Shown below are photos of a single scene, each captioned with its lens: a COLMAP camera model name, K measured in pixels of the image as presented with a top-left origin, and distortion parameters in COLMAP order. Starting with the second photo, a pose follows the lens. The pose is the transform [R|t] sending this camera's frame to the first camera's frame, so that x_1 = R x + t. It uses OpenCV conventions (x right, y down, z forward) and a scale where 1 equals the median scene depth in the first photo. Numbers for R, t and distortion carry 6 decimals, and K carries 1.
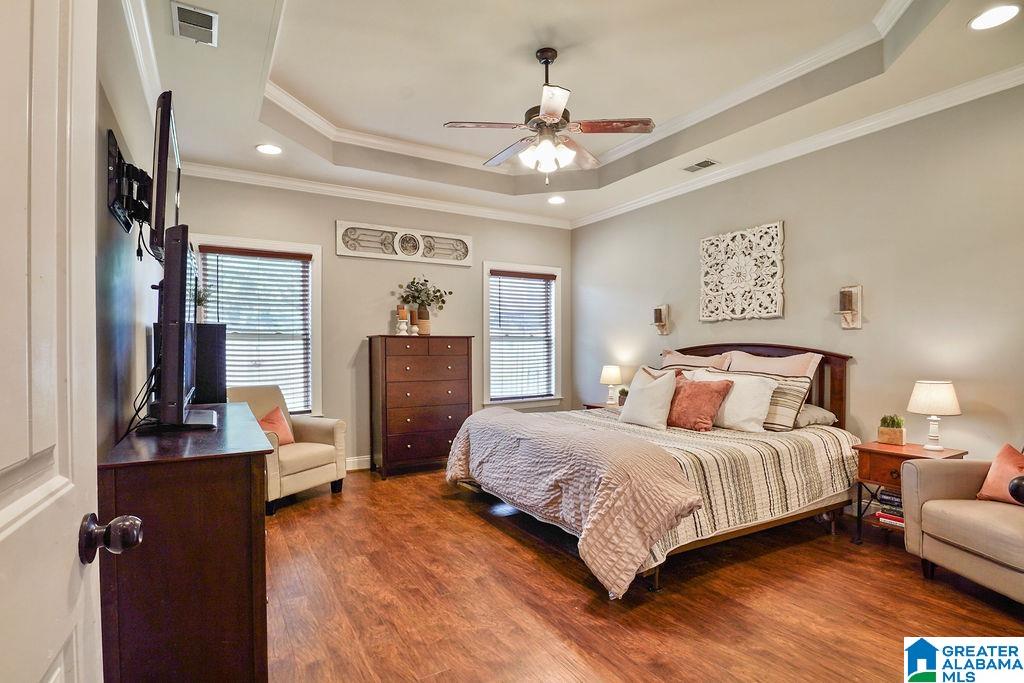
lens RADIAL K [[502.4, 0, 511.4], [0, 502.4, 343.5], [0, 0, 1]] dist [-0.021755, -0.003297]
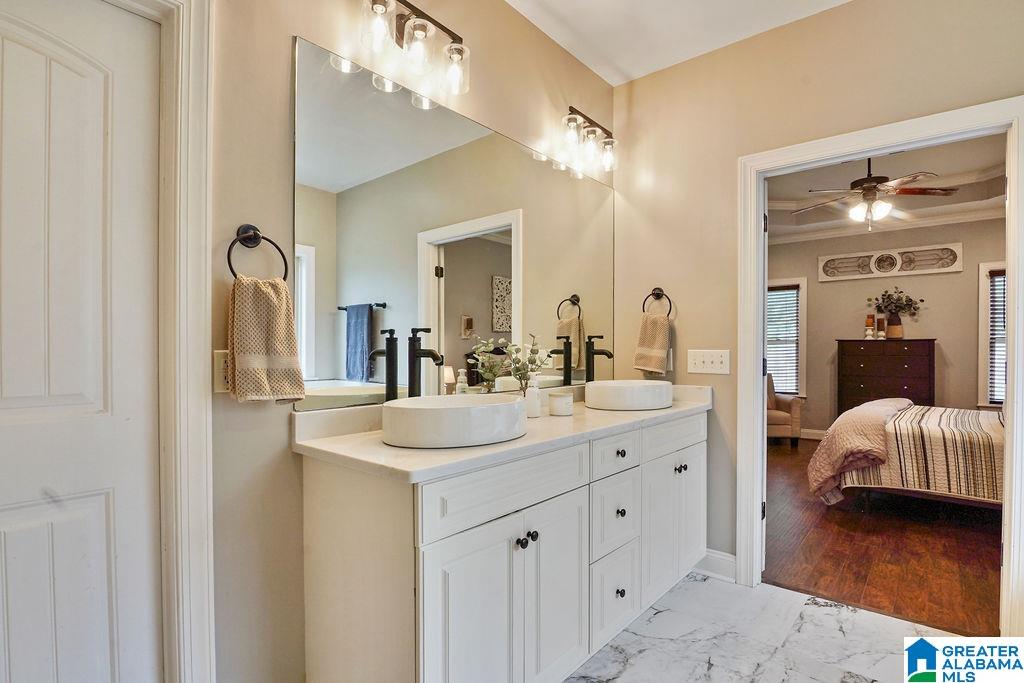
lens RADIAL K [[502.4, 0, 510.4], [0, 502.4, 345.9], [0, 0, 1]] dist [-0.021755, -0.003297]
pose [[0.318510, -0.003189, -0.947914, 0.638196], [0.004471, 0.999988, -0.001863, -0.002228], [0.947909, -0.003644, 0.318521, -0.225028]]
